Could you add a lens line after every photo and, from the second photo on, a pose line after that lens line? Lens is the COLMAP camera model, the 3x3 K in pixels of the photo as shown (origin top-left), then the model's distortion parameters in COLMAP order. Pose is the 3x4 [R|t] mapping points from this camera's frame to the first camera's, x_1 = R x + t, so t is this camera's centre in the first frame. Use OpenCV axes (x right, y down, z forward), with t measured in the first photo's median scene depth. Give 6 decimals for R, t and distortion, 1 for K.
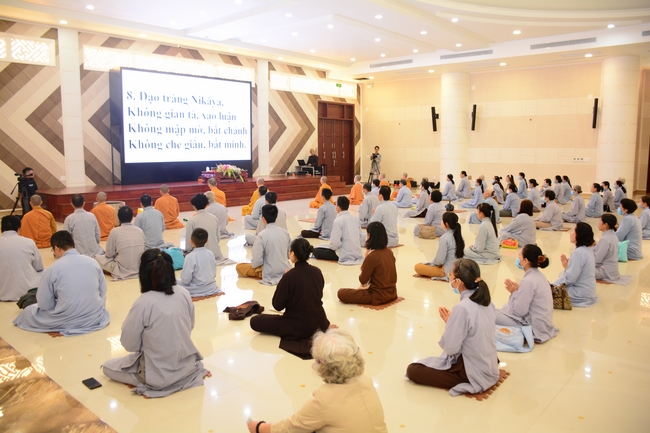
lens RADIAL K [[502.4, 0, 323.9], [0, 502.4, 213.7], [0, 0, 1]] dist [-0.122492, 0.063828]
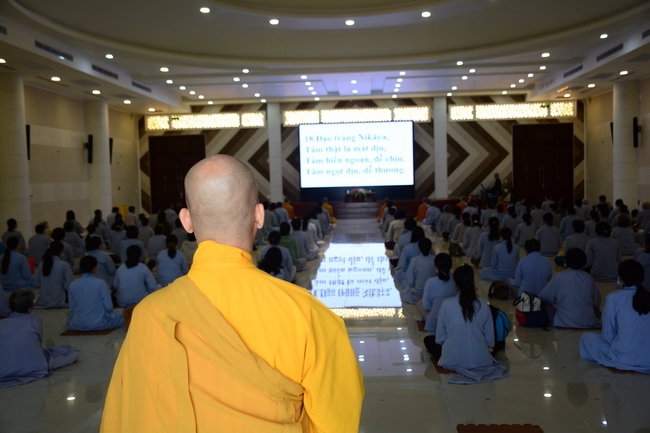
lens RADIAL K [[672.8, 0, 333.5], [0, 672.8, 200.2], [0, 0, 1]] dist [0.044566, 0.000000]
pose [[0.619037, 0.010231, -0.785295, 0.932638], [-0.073374, 0.996295, -0.044859, 0.015196], [0.781927, 0.085389, 0.617495, -0.133038]]
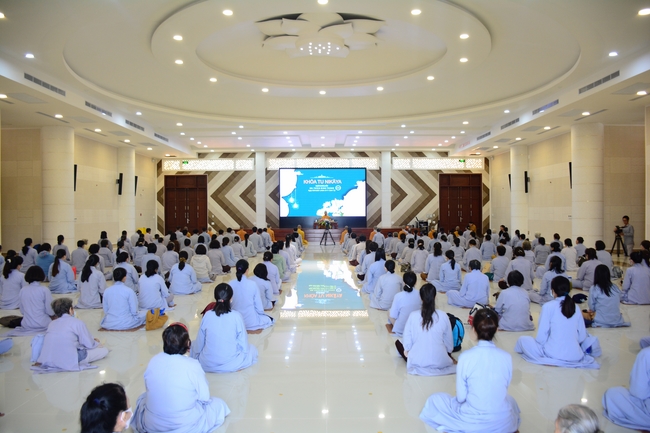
lens RADIAL K [[502.4, 0, 331.9], [0, 502.4, 206.3], [0, 0, 1]] dist [-0.122492, 0.063828]
pose [[0.668496, -0.008375, -0.743669, 0.893998], [-0.089893, 0.991695, -0.091974, 0.015285], [0.738263, 0.128335, 0.662191, -0.122864]]
